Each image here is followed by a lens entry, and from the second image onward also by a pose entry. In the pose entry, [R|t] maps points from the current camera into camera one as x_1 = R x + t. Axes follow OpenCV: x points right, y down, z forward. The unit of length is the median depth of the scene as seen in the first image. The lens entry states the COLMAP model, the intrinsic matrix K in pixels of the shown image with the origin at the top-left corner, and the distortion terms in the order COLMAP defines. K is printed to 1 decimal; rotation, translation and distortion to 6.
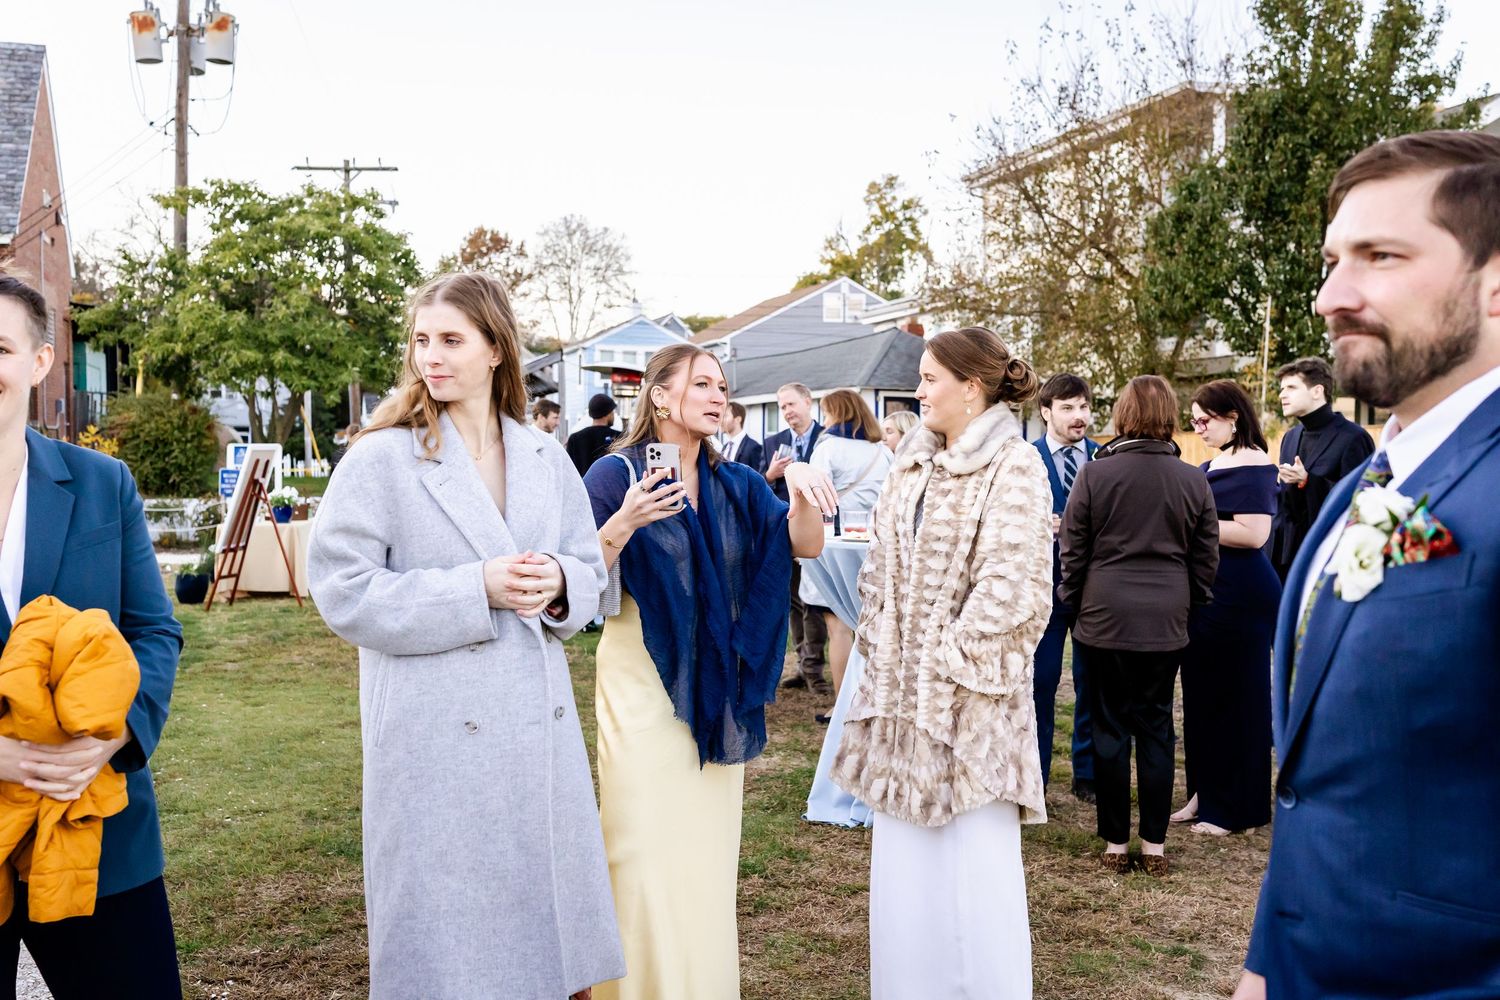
lens RADIAL K [[1508.2, 0, 749.3], [0, 1508.2, 470.5], [0, 0, 1]] dist [0.026391, -0.017206]
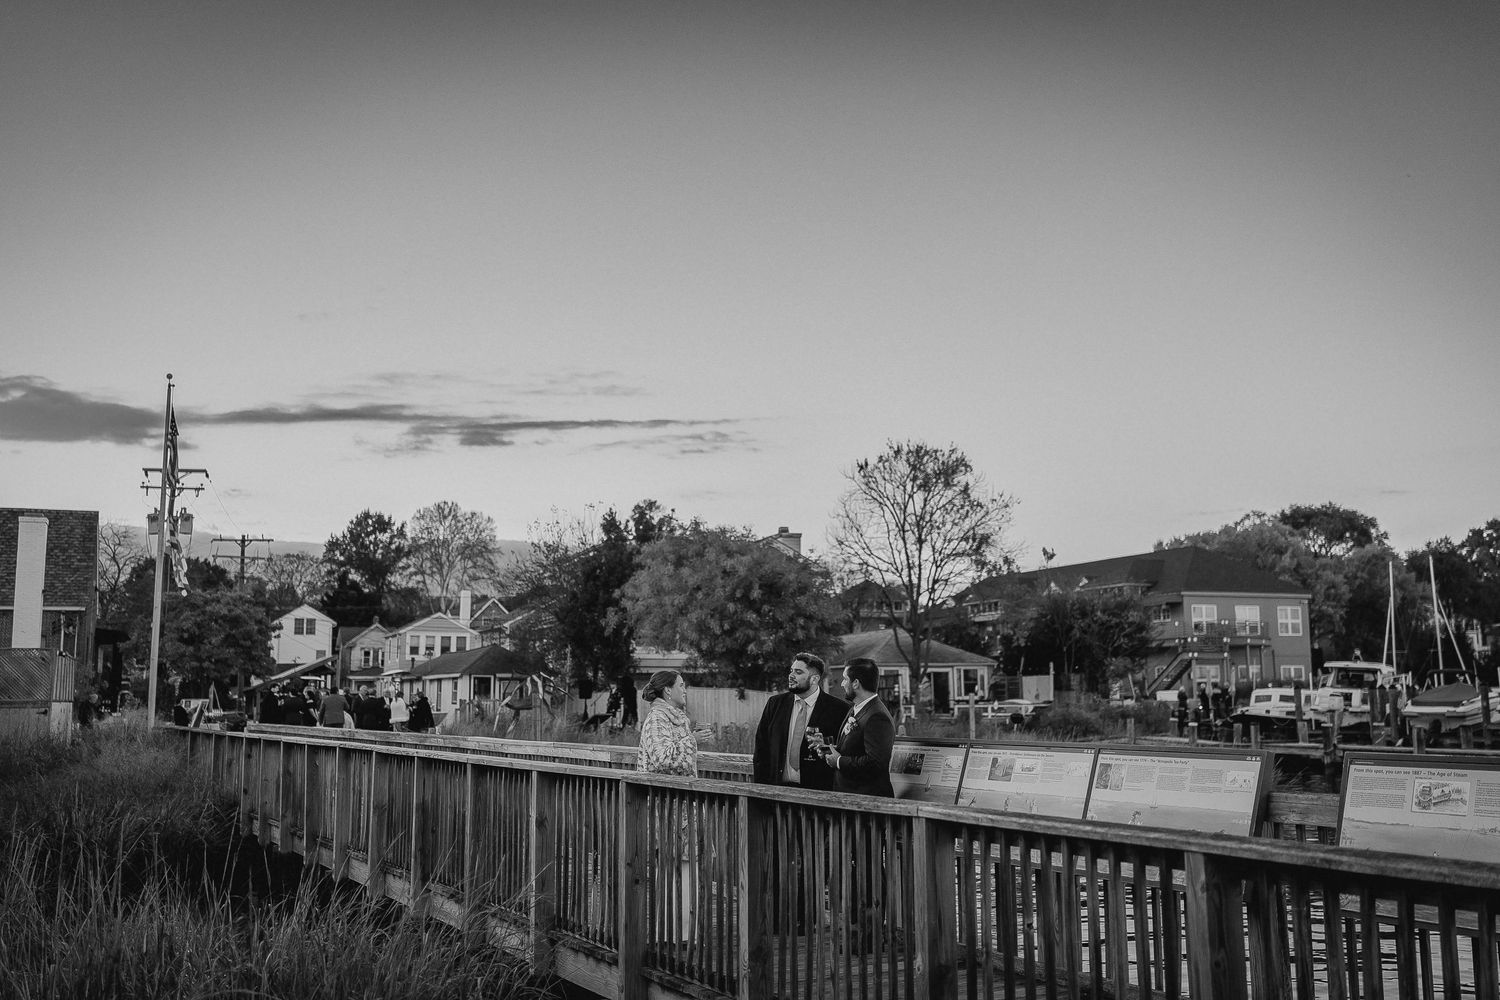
lens RADIAL K [[1508.2, 0, 749.3], [0, 1508.2, 470.5], [0, 0, 1]] dist [0.026391, -0.017206]
pose [[0.998184, 0.002796, 0.060172, 0.046845], [0.007273, 0.986019, -0.166474, 0.003361], [-0.059796, 0.166609, 0.984208, -0.169393]]
